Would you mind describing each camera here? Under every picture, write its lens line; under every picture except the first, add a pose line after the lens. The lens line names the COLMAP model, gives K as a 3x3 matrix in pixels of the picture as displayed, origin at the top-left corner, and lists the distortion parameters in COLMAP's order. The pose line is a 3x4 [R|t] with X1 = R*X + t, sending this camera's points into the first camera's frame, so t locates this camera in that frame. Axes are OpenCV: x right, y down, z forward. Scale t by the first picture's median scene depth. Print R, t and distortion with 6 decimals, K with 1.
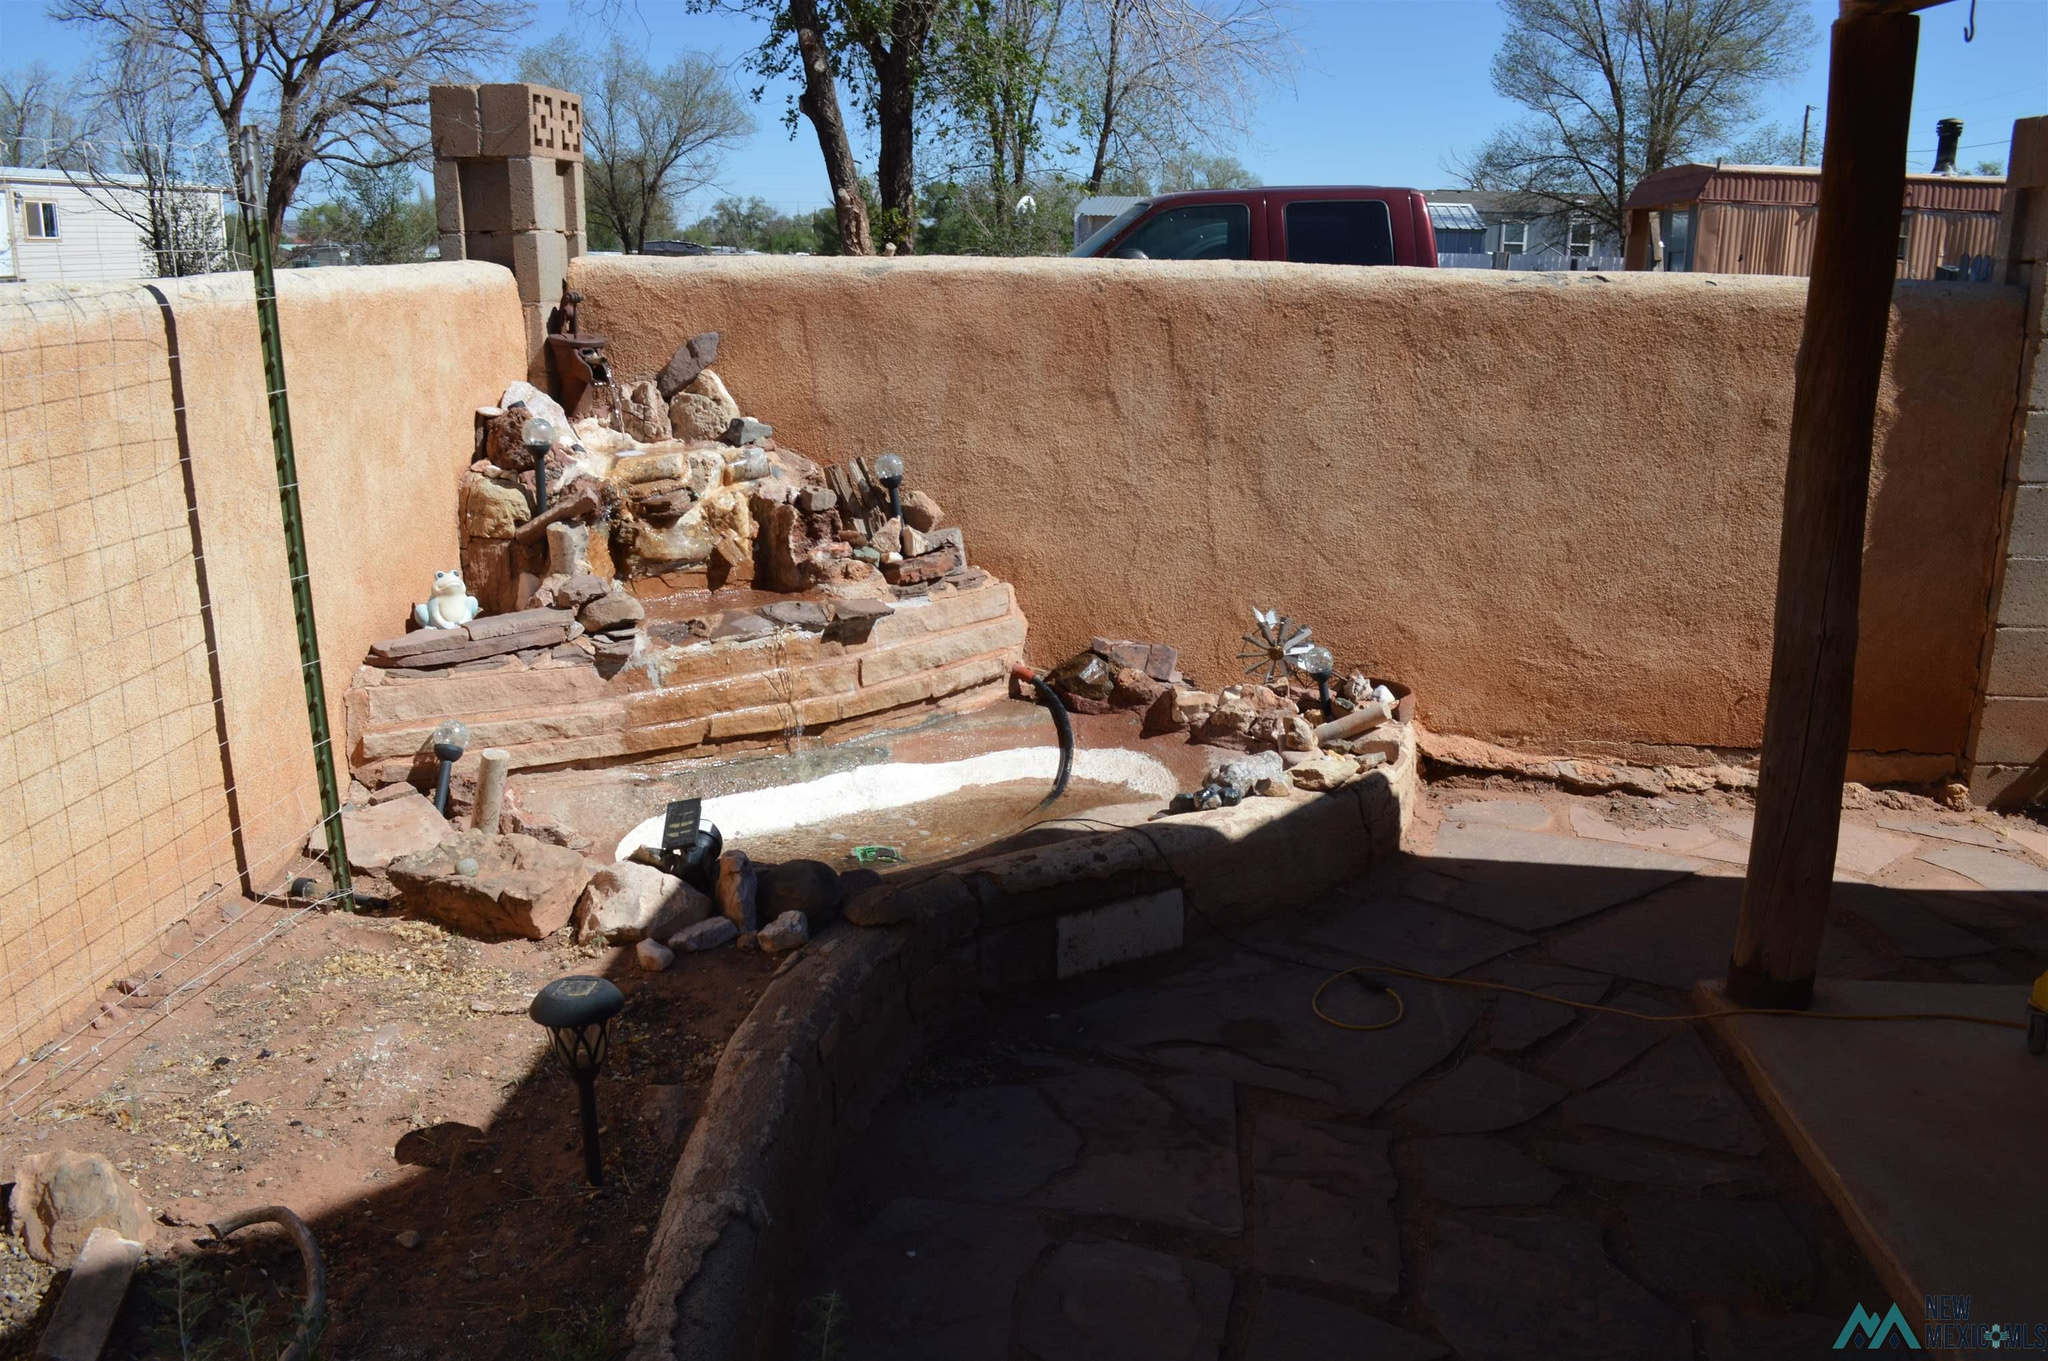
lens RADIAL K [[1658.5, 0, 1018.9], [0, 1658.5, 684.2], [0, 0, 1]] dist [-0.088957, 0.016141]
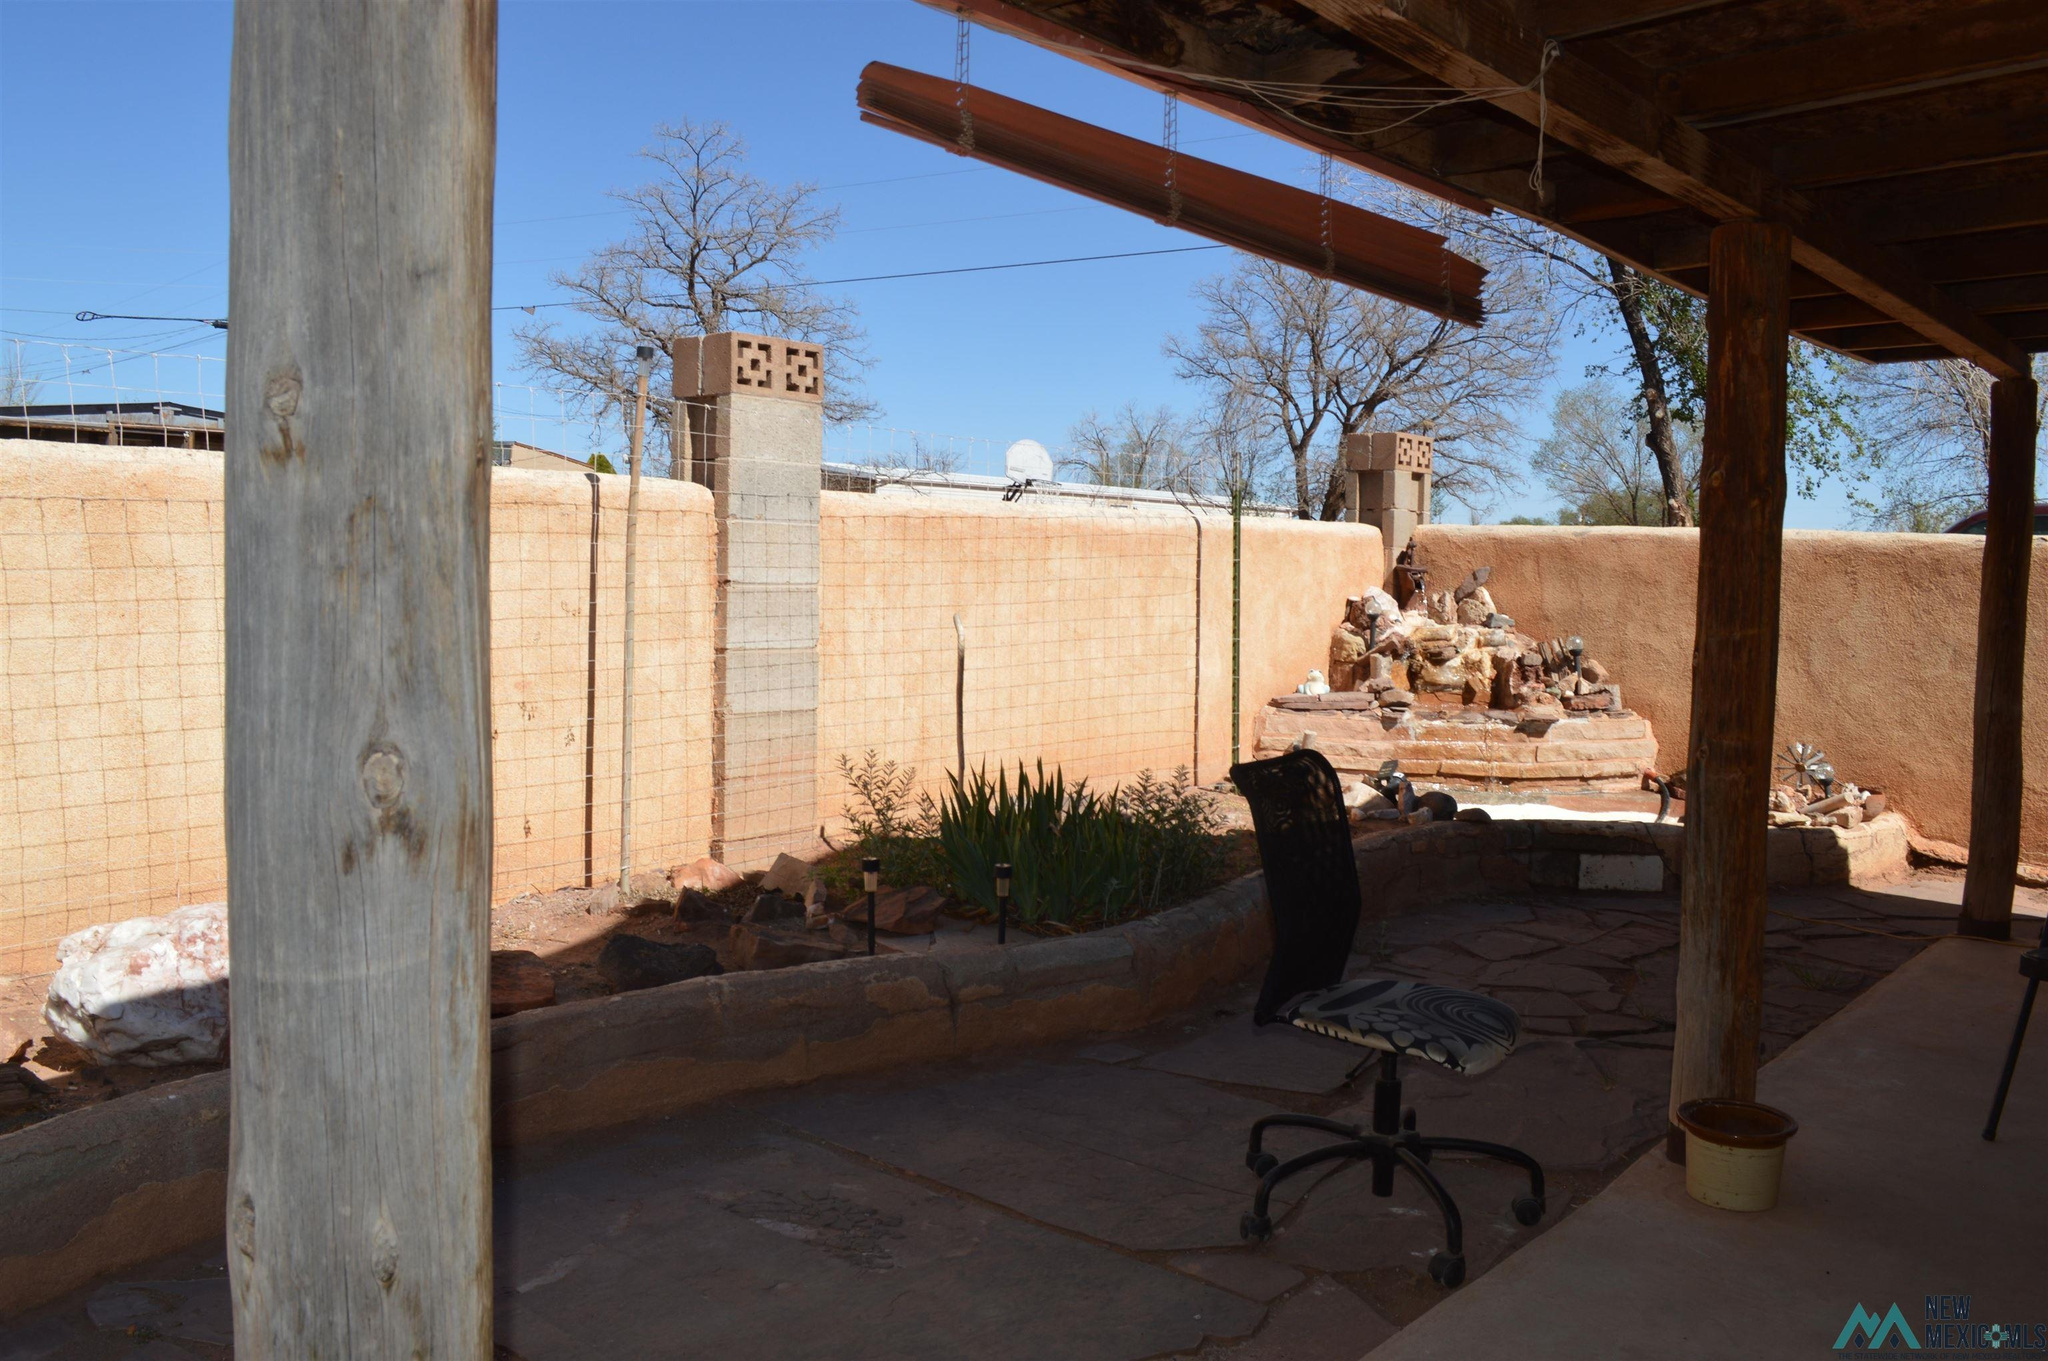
lens RADIAL K [[1658.5, 0, 1017.2], [0, 1658.5, 680.3], [0, 0, 1]] dist [-0.088957, 0.016141]
pose [[0.818955, 0.053735, -0.571337, 0.425449], [-0.164899, 0.975653, -0.144604, 0.248864], [0.549656, 0.212637, 0.807876, -0.692708]]
